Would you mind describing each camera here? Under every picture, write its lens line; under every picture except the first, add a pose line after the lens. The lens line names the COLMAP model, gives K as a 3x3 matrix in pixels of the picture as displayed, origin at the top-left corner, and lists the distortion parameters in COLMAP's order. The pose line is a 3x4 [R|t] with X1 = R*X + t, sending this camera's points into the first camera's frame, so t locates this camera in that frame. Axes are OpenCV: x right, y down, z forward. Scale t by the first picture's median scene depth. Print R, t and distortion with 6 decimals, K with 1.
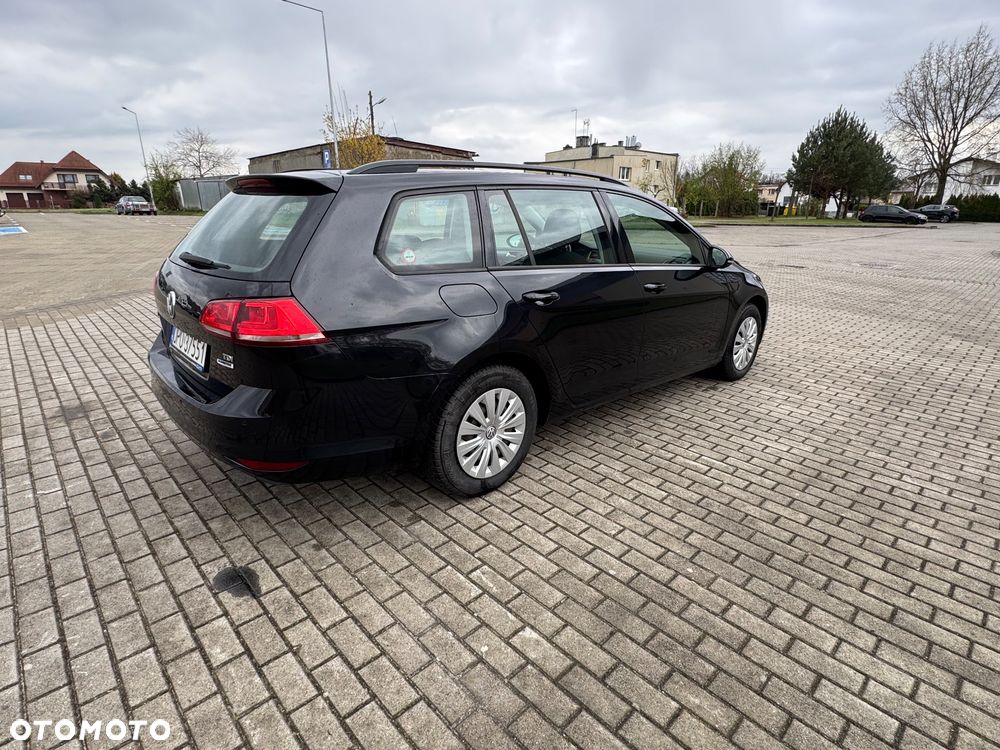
lens RADIAL K [[519.9, 0, 498.5], [0, 519.9, 375.9], [0, 0, 1]] dist [0.000254, -0.001325]
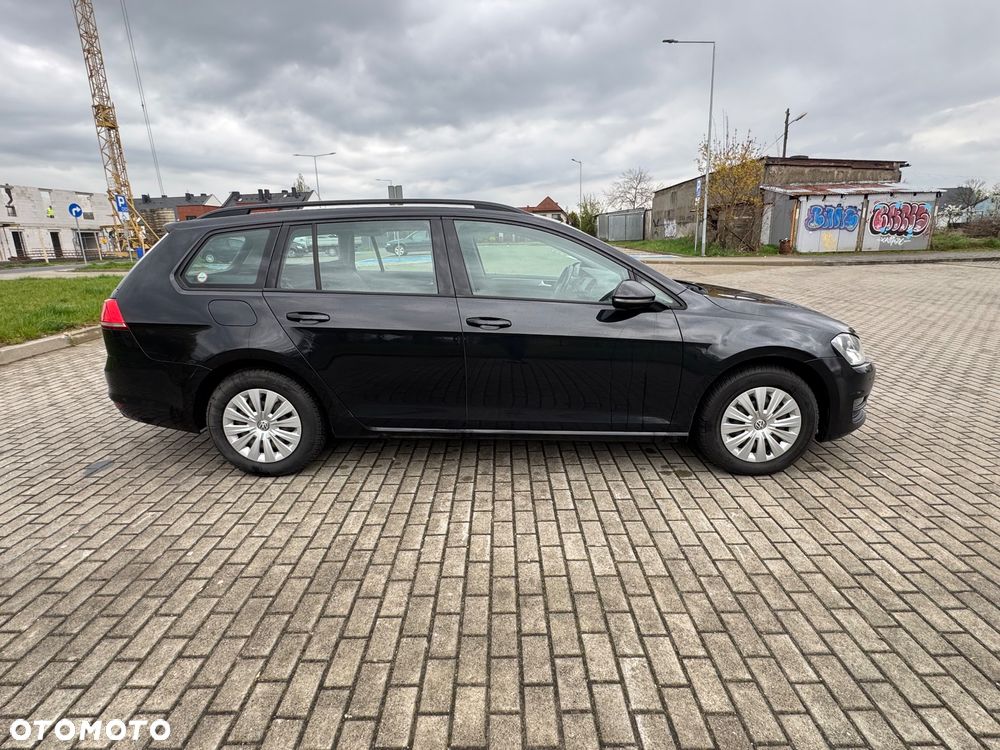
lens RADIAL K [[519.9, 0, 498.5], [0, 519.9, 375.9], [0, 0, 1]] dist [0.000254, -0.001325]
pose [[0.724321, 0.155122, -0.671786, 1.114917], [-0.188511, 0.981791, 0.023452, -0.127250], [0.663191, 0.109652, 0.740374, 0.439307]]
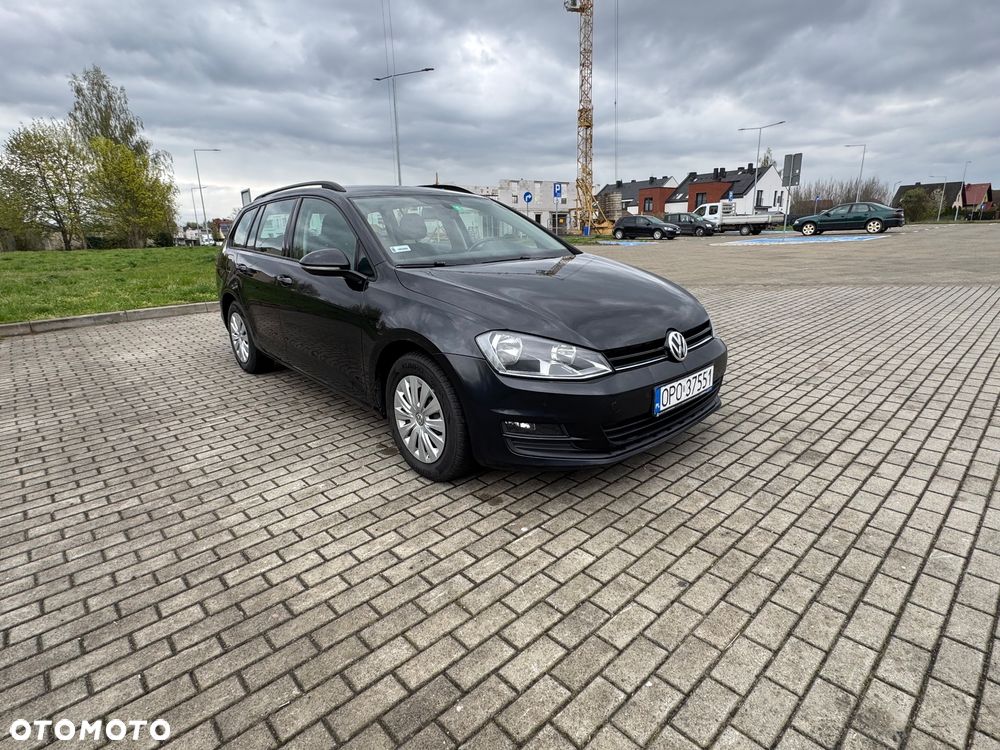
lens RADIAL K [[524.4, 0, 499.2], [0, 524.4, 362.3], [0, 0, 1]] dist [-0.002522, 0.000162]
pose [[-0.009003, 0.240688, -0.970561, 1.735895], [-0.284621, 0.929836, 0.233229, -0.483781], [0.958598, 0.278342, 0.060134, 1.715080]]
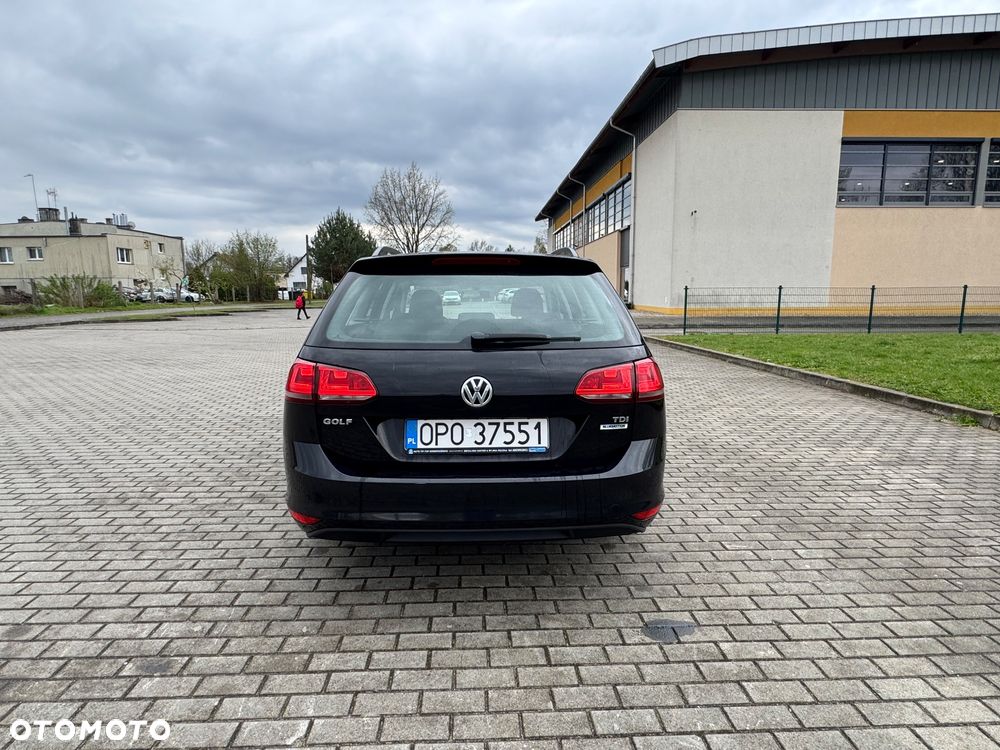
lens RADIAL K [[546.4, 0, 497.7], [0, 546.4, 373.8], [0, 0, 1]] dist [-0.002161, 0.000451]
pose [[0.655074, -0.121111, 0.745795, -1.105817], [0.242729, 0.968480, -0.055930, -0.091121], [-0.715515, 0.217665, 0.663823, 0.305126]]
